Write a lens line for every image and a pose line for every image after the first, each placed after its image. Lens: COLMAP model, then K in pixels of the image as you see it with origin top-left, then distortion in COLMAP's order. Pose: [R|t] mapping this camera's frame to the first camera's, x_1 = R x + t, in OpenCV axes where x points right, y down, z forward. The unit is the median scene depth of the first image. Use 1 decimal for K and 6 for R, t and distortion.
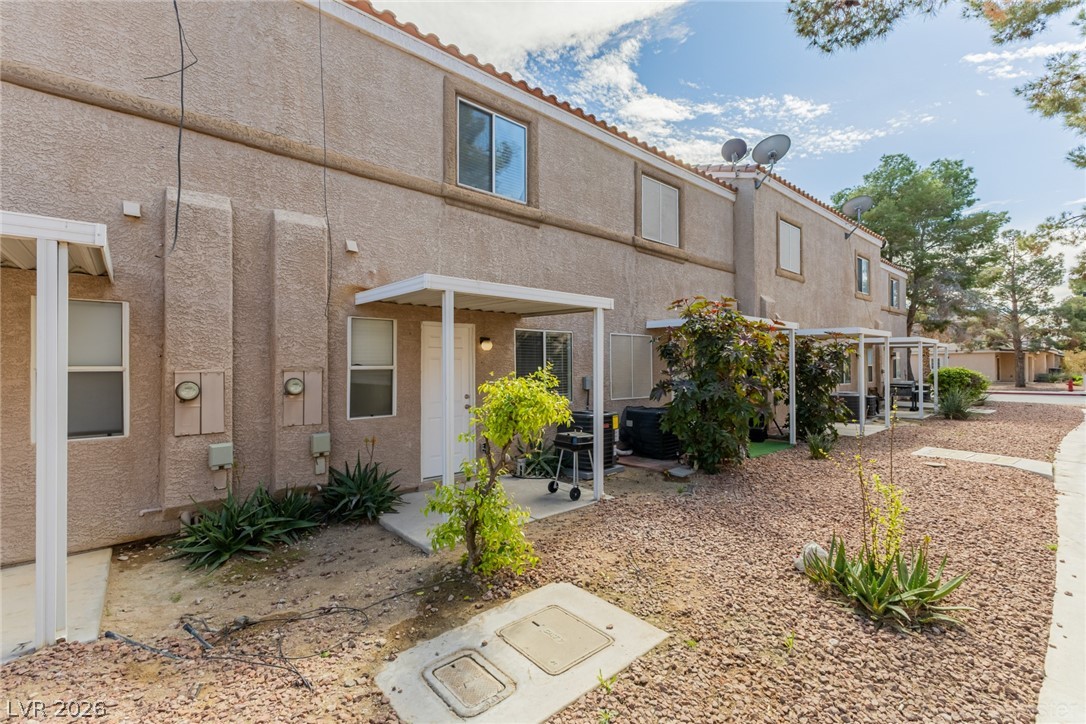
lens RADIAL K [[468.3, 0, 545.5], [0, 468.3, 361.7], [0, 0, 1]] dist [0.010951, -0.004476]
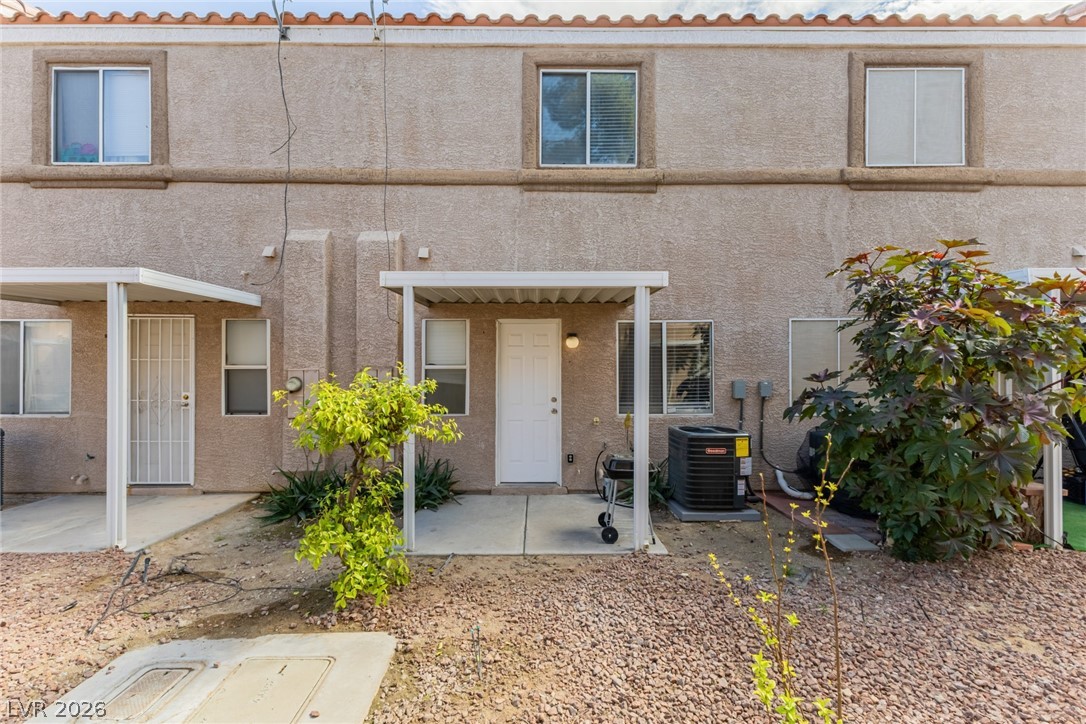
lens RADIAL K [[468.3, 0, 540.9], [0, 468.3, 366.4], [0, 0, 1]] dist [0.010951, -0.004476]
pose [[0.758413, -0.000175, -0.651775, 0.457166], [0.004127, 0.999981, 0.004534, 0.007048], [0.651762, -0.006129, 0.758399, 0.346337]]
